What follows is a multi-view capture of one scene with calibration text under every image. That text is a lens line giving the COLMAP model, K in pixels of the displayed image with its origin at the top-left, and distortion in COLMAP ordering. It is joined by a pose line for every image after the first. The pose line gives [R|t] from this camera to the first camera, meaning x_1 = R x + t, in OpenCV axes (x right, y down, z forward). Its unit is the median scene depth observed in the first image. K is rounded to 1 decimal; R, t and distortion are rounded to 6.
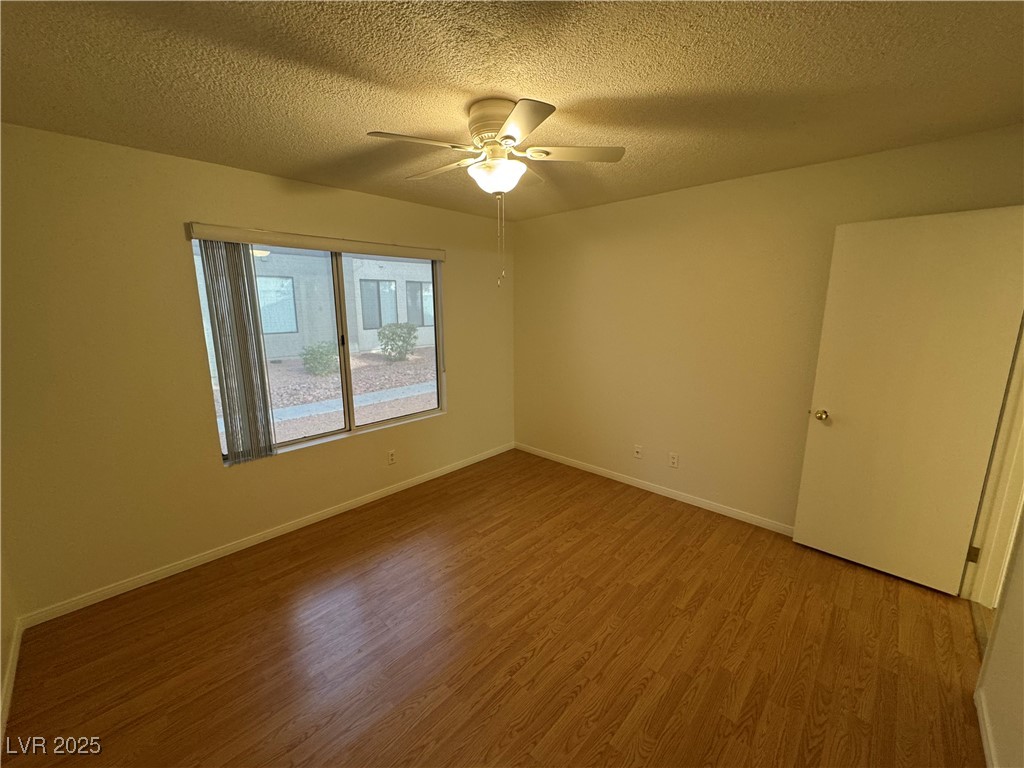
lens RADIAL K [[410.2, 0, 512.4], [0, 410.2, 380.6], [0, 0, 1]] dist [-0.001374, -0.000090]
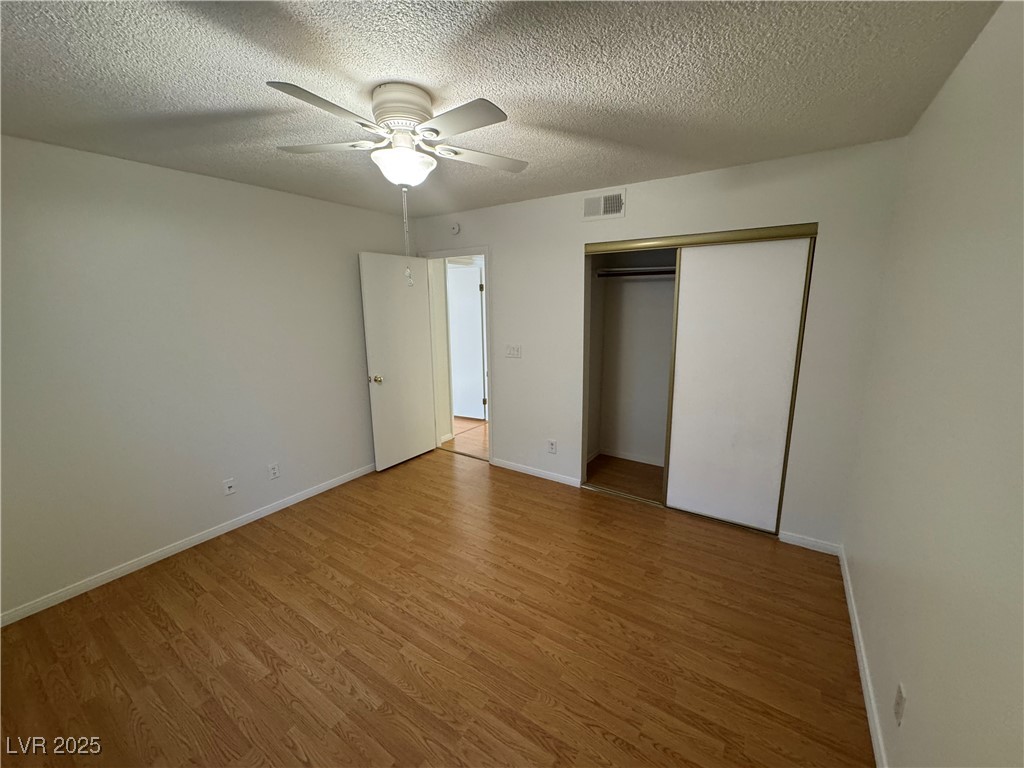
lens RADIAL K [[410.2, 0, 512.4], [0, 410.2, 380.6], [0, 0, 1]] dist [-0.001374, -0.000090]
pose [[-0.170688, -0.184813, 0.967838, -0.760365], [0.198544, 0.955653, 0.217501, -0.133620], [-0.965114, 0.229284, -0.126425, 0.707683]]
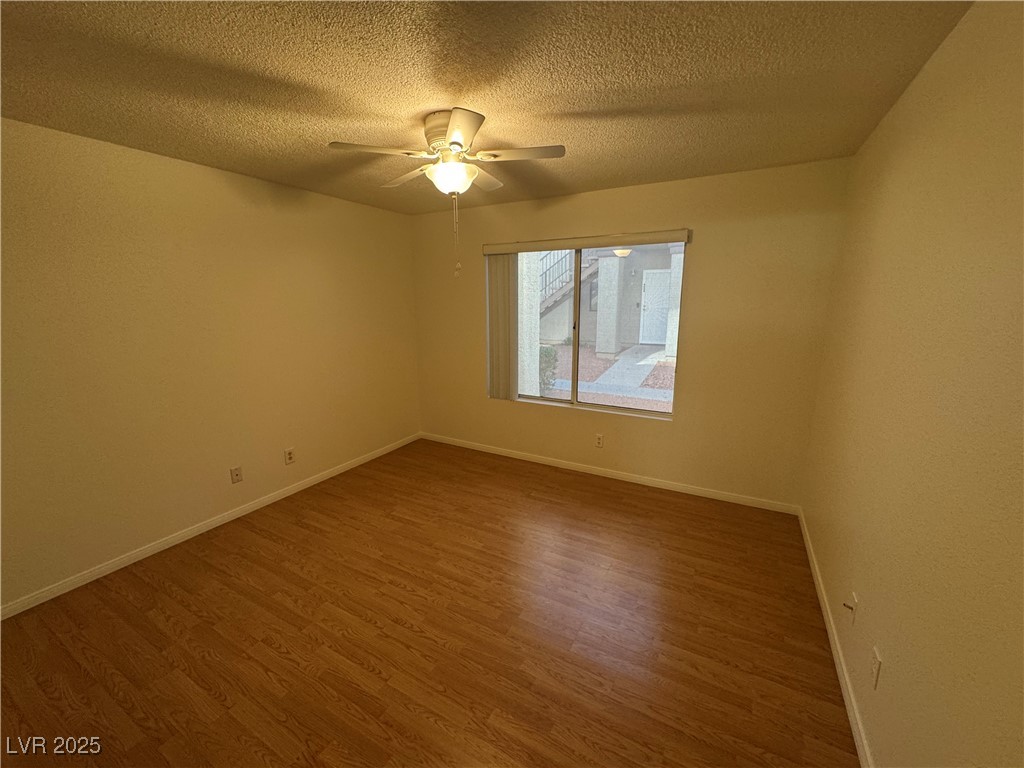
lens RADIAL K [[410.2, 0, 512.4], [0, 410.2, 380.6], [0, 0, 1]] dist [-0.001374, -0.000090]
pose [[0.252325, 0.194898, -0.947812, 0.838202], [-0.176120, 0.972395, 0.153067, -0.115150], [0.951480, 0.128306, 0.279685, 0.651232]]
